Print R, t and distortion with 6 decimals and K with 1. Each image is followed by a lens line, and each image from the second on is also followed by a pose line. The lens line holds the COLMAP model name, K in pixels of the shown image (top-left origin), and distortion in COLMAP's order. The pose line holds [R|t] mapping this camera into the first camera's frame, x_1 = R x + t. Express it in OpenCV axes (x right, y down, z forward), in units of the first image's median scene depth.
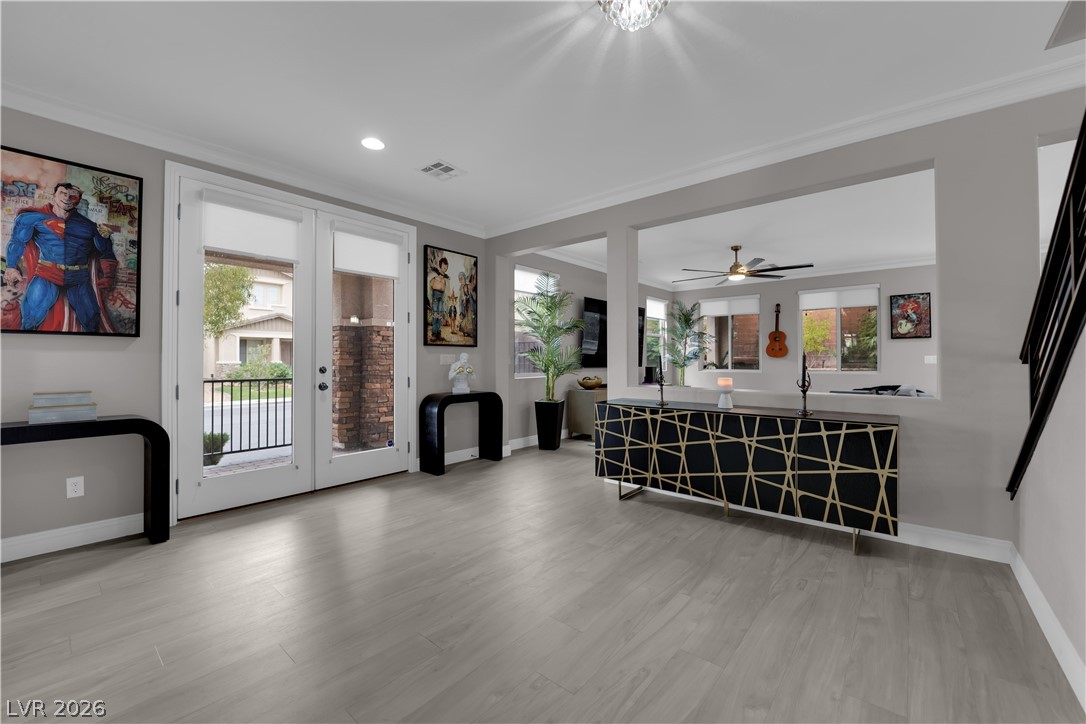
lens RADIAL K [[434.2, 0, 542.8], [0, 434.2, 357.4], [0, 0, 1]] dist [-0.011785, -0.002701]
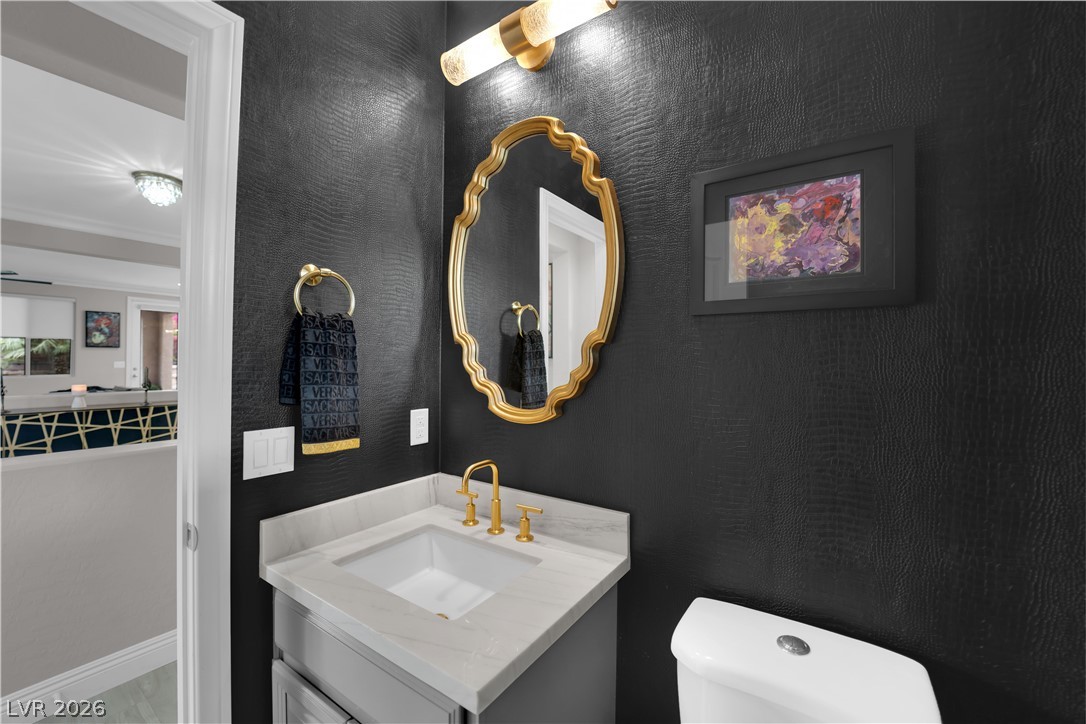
lens RADIAL K [[434.2, 0, 541.7], [0, 434.2, 357.9], [0, 0, 1]] dist [-0.011785, -0.002701]
pose [[-0.093931, 0.008222, 0.995545, -0.697744], [-0.017111, 0.999805, -0.009872, -0.033345], [-0.995432, -0.017962, -0.093772, -0.207821]]
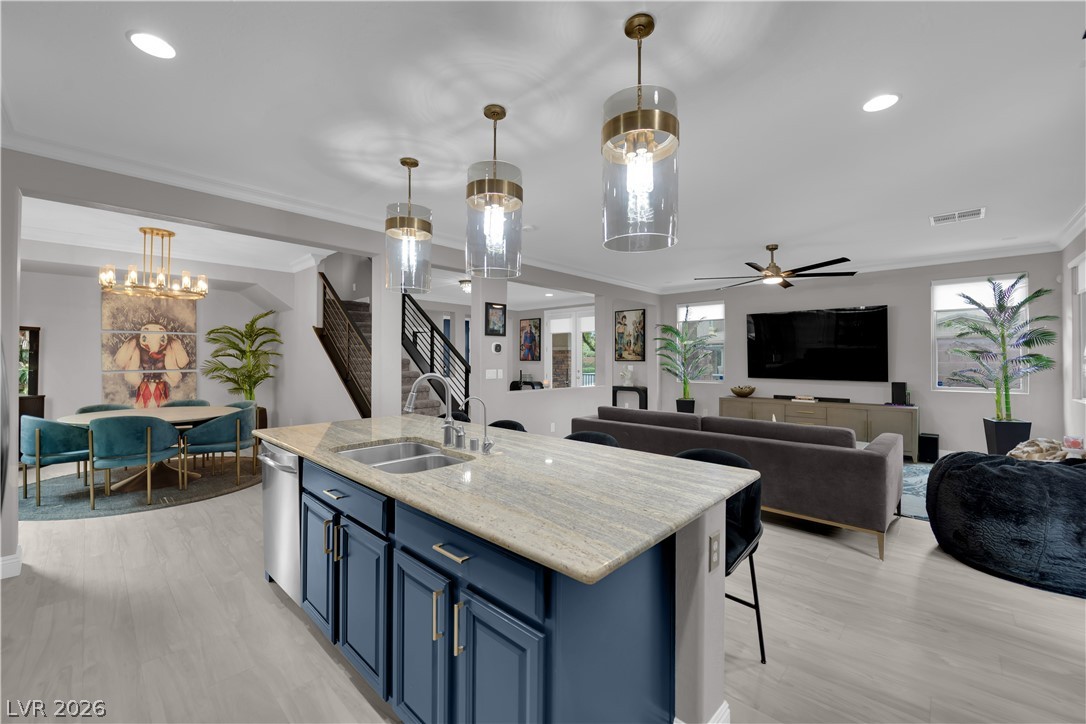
lens RADIAL K [[434.2, 0, 546.1], [0, 434.2, 356.5], [0, 0, 1]] dist [-0.011785, -0.002701]
pose [[-0.050041, -0.005739, -0.998731, 1.691974], [0.006404, 0.999961, -0.006067, -0.036969], [0.998727, -0.006700, -0.050002, 0.737631]]
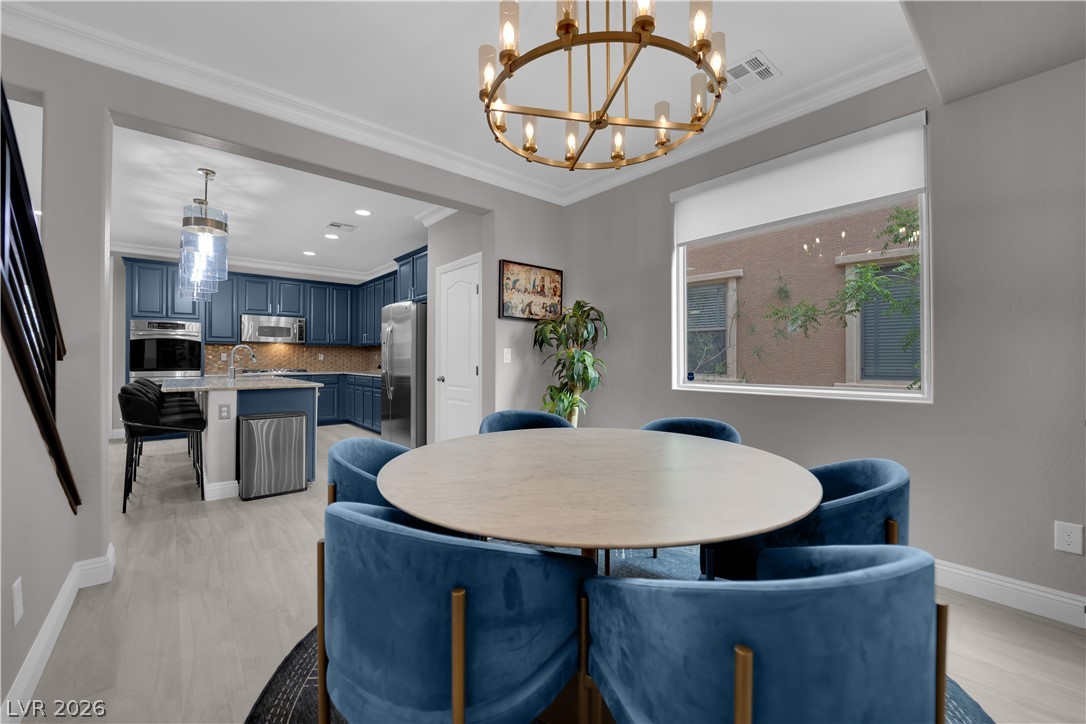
lens RADIAL K [[434.2, 0, 545.8], [0, 434.2, 357.4], [0, 0, 1]] dist [-0.011785, -0.002701]
pose [[0.153588, 0.005670, 0.988119, 0.405803], [-0.010543, 0.999936, -0.004099, 0.001257], [-0.988079, -0.009788, 0.153638, -0.214142]]
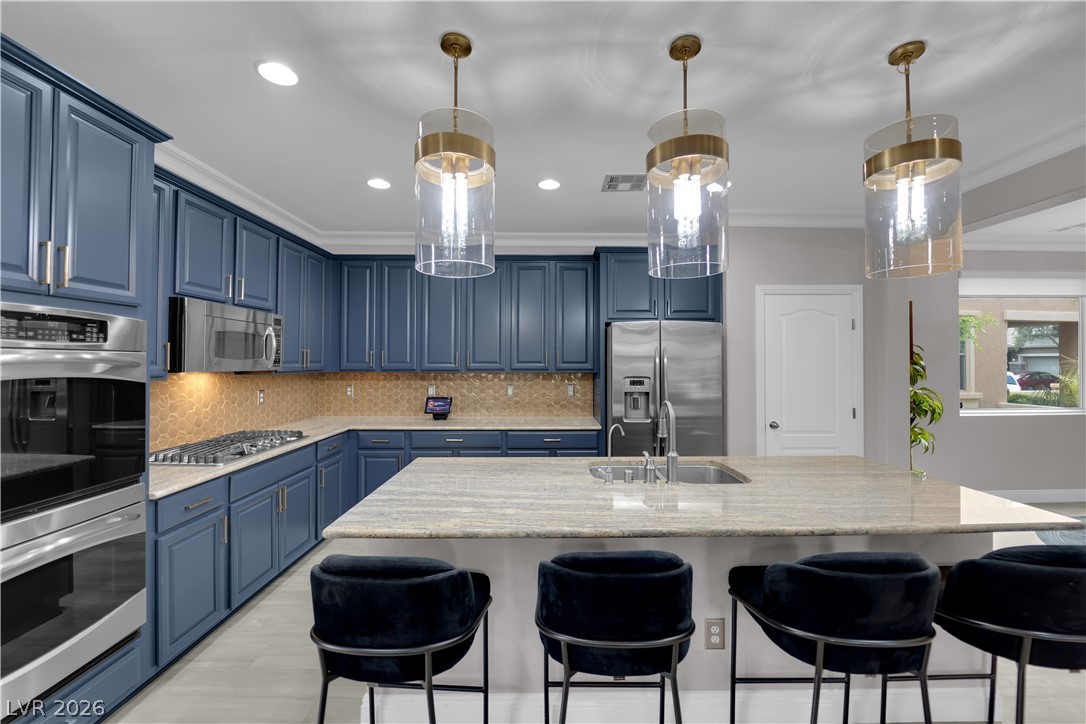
lens RADIAL K [[434.2, 0, 545.4], [0, 434.2, 357.0], [0, 0, 1]] dist [-0.011785, -0.002701]
pose [[-0.649803, 0.009384, 0.760045, 0.996714], [-0.006330, 0.999822, -0.017756, -0.058170], [-0.760077, -0.016349, -0.649628, 0.974692]]
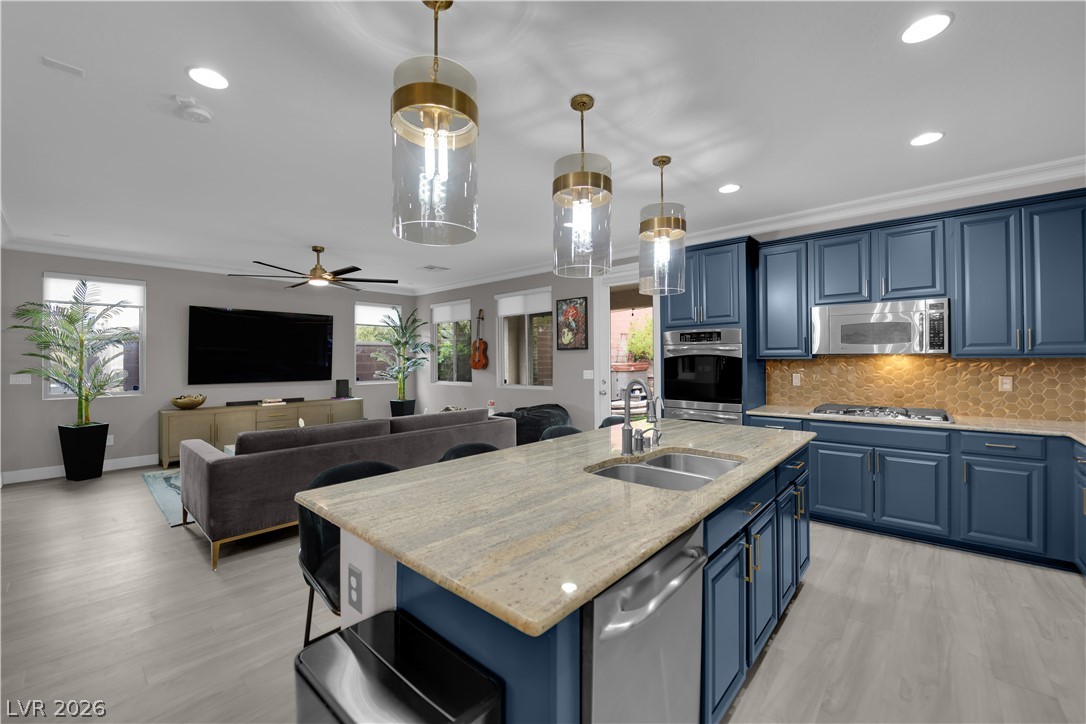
lens RADIAL K [[434.2, 0, 545.1], [0, 434.2, 356.1], [0, 0, 1]] dist [-0.011785, -0.002701]
pose [[0.999788, -0.003170, -0.020344, 1.160953], [0.003168, 0.999995, -0.000132, -0.044447], [0.020344, 0.000067, 0.999793, 0.175308]]
